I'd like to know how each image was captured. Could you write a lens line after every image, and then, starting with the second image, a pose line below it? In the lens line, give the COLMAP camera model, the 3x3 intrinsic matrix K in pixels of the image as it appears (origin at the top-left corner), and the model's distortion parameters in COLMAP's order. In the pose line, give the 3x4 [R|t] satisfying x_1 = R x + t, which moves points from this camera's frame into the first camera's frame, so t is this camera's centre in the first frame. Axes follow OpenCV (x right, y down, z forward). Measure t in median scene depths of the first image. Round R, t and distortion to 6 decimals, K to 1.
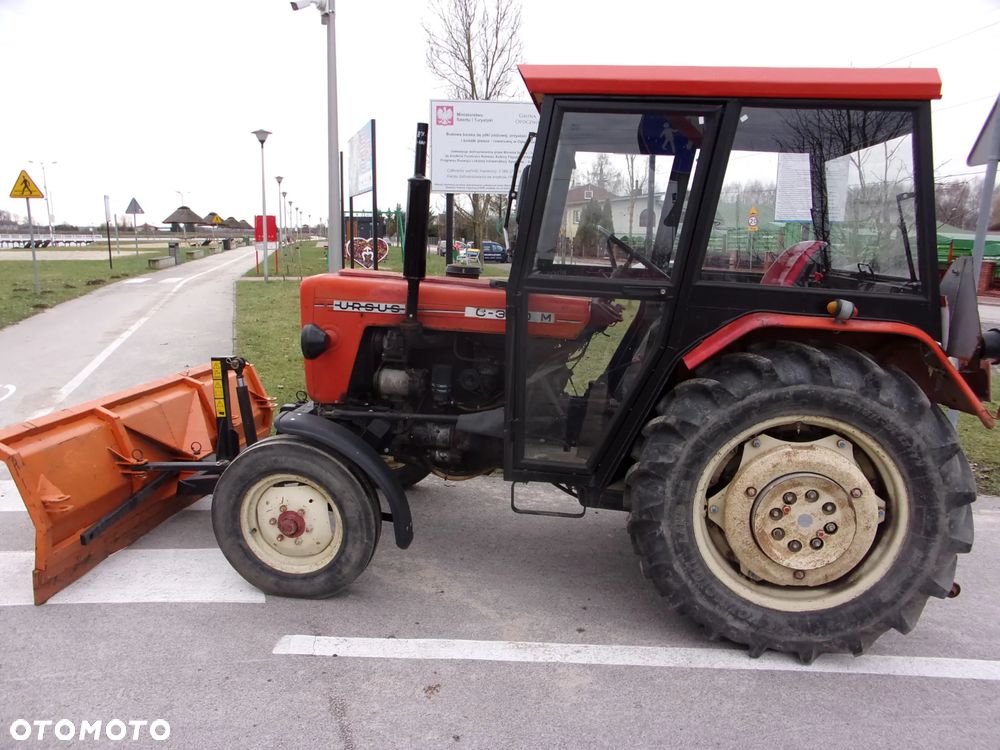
lens RADIAL K [[697.7, 0, 496.7], [0, 697.7, 353.4], [0, 0, 1]] dist [-0.077421, 0.099952]
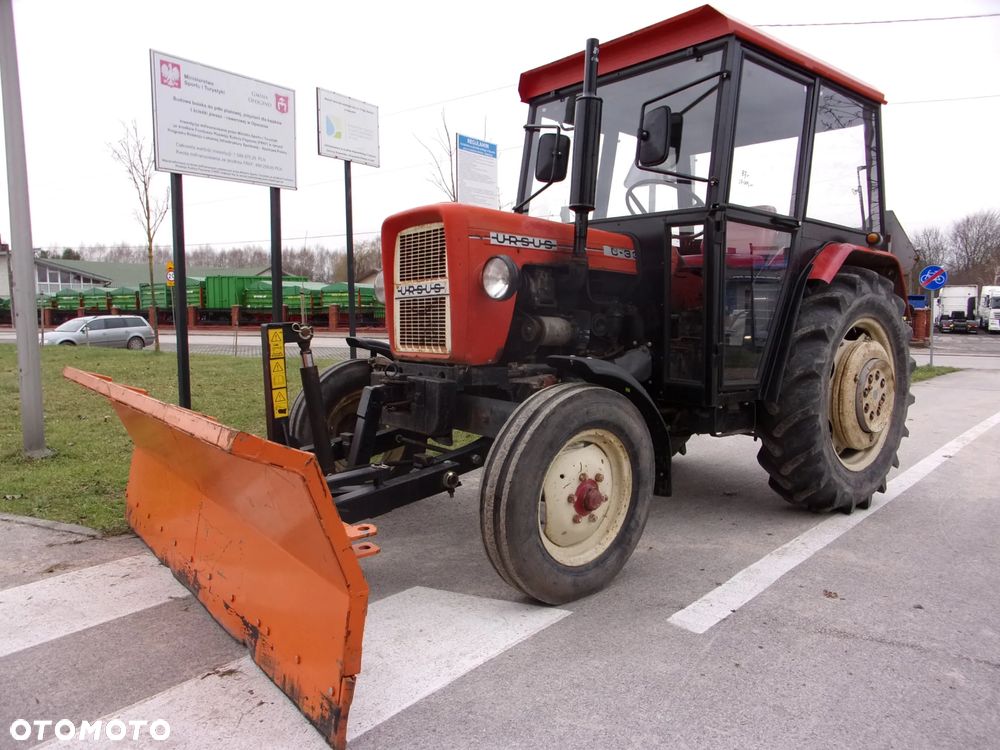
lens RADIAL K [[697.7, 0, 496.7], [0, 697.7, 353.4], [0, 0, 1]] dist [-0.077421, 0.099952]
pose [[0.695035, -0.065177, 0.716015, -0.919575], [0.124445, 0.991757, -0.030521, 0.099196], [-0.708124, 0.110317, 0.697417, 0.515336]]
